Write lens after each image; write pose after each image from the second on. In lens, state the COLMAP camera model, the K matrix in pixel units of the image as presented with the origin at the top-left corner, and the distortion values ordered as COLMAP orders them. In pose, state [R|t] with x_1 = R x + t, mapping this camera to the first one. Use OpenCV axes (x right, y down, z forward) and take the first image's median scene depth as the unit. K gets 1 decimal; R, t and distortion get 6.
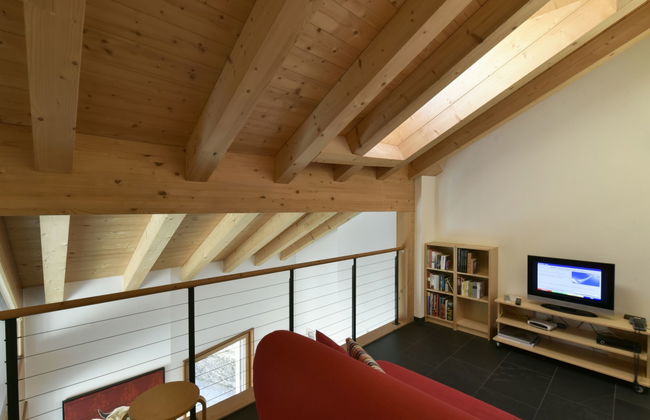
lens RADIAL K [[285.5, 0, 328.0], [0, 285.5, 212.2], [0, 0, 1]] dist [-0.003159, -0.005895]
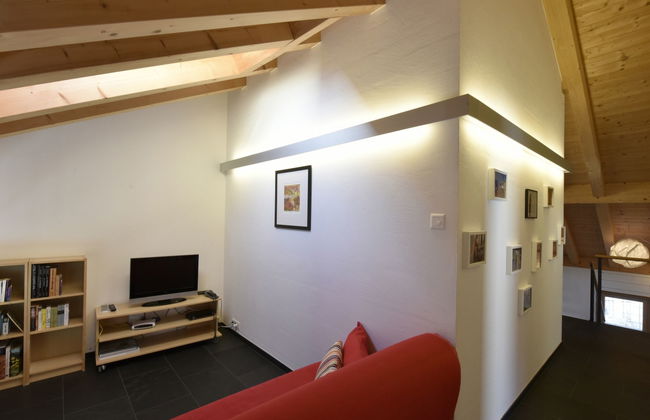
lens RADIAL K [[298.9, 0, 325.8], [0, 298.9, 211.8], [0, 0, 1]] dist [-0.013148, -0.000501]
pose [[0.038303, 0.011419, 0.999201, -0.252083], [-0.009187, 0.999896, -0.011075, -0.001697], [-0.999224, -0.008755, 0.038404, 0.274184]]
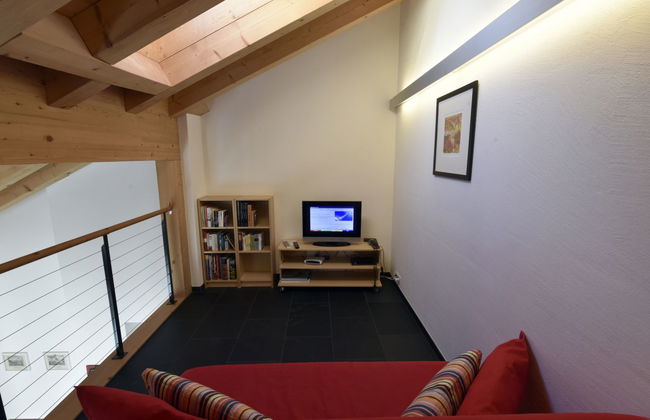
lens RADIAL K [[298.9, 0, 325.8], [0, 298.9, 211.8], [0, 0, 1]] dist [-0.013148, -0.000501]
pose [[0.673741, -0.134637, 0.726599, -0.046616], [0.008558, 0.984618, 0.174511, -0.002343], [-0.738918, -0.111357, 0.664530, 0.173814]]
